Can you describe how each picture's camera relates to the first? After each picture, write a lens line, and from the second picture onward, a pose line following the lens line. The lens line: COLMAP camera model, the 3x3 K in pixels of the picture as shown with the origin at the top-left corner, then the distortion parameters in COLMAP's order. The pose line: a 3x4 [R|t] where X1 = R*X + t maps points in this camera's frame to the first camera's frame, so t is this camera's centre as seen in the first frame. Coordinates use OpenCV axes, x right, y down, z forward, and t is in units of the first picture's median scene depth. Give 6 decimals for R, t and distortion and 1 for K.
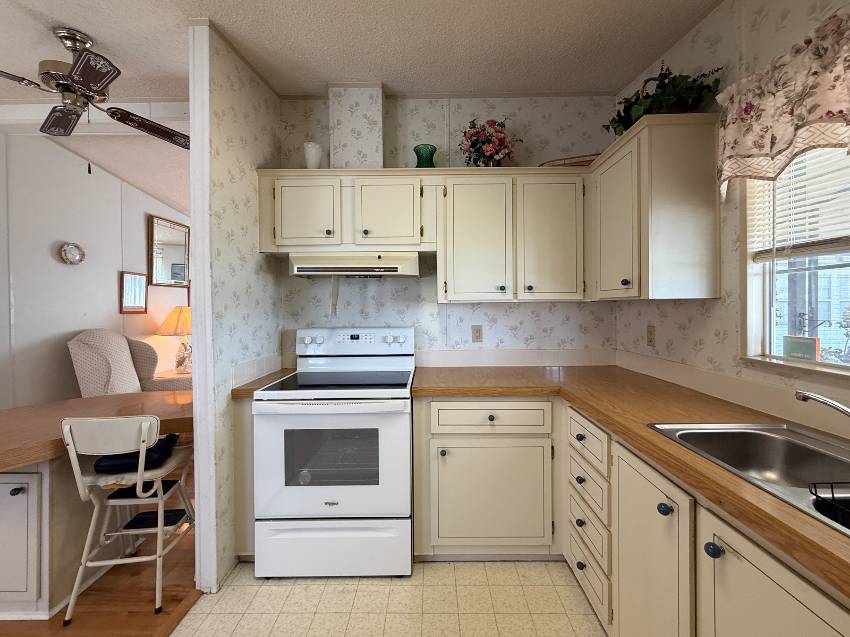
lens RADIAL K [[354.5, 0, 429.5], [0, 354.5, 305.4], [0, 0, 1]] dist [0.001415, 0.000573]
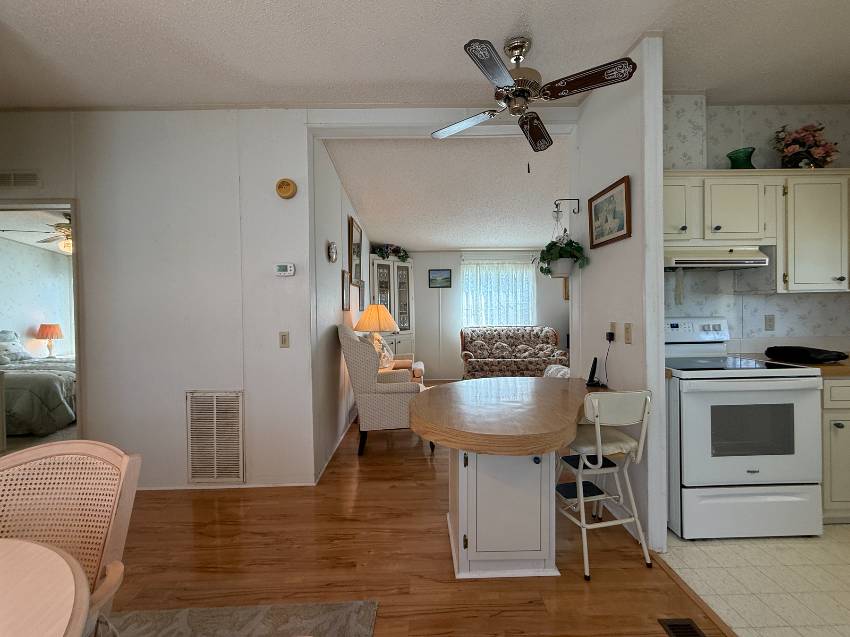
lens RADIAL K [[344.1, 0, 428.4], [0, 344.1, 313.3], [0, 0, 1]] dist [0.000427, 0.000259]
pose [[0.999711, -0.007300, 0.022886, -1.145856], [0.007076, 0.999926, 0.009861, 0.040316], [-0.022956, -0.009696, 0.999689, -0.041227]]
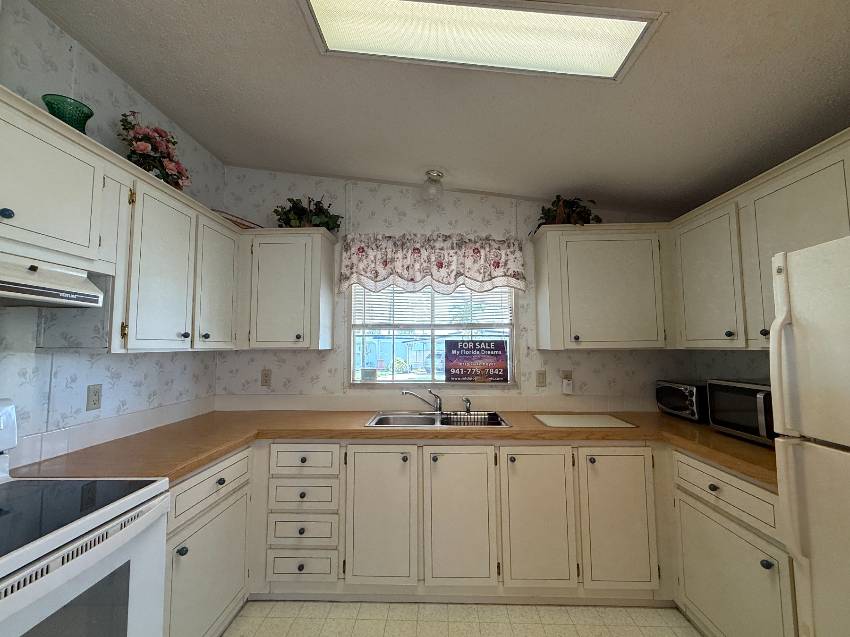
lens RADIAL K [[368.7, 0, 425.0], [0, 368.7, 318.5], [0, 0, 1]] dist [-0.000515, -0.000299]
pose [[0.026625, 0.084097, 0.996102, -0.701613], [0.002427, 0.996447, -0.084191, -0.013050], [-0.999643, 0.004659, 0.026327, 0.412313]]
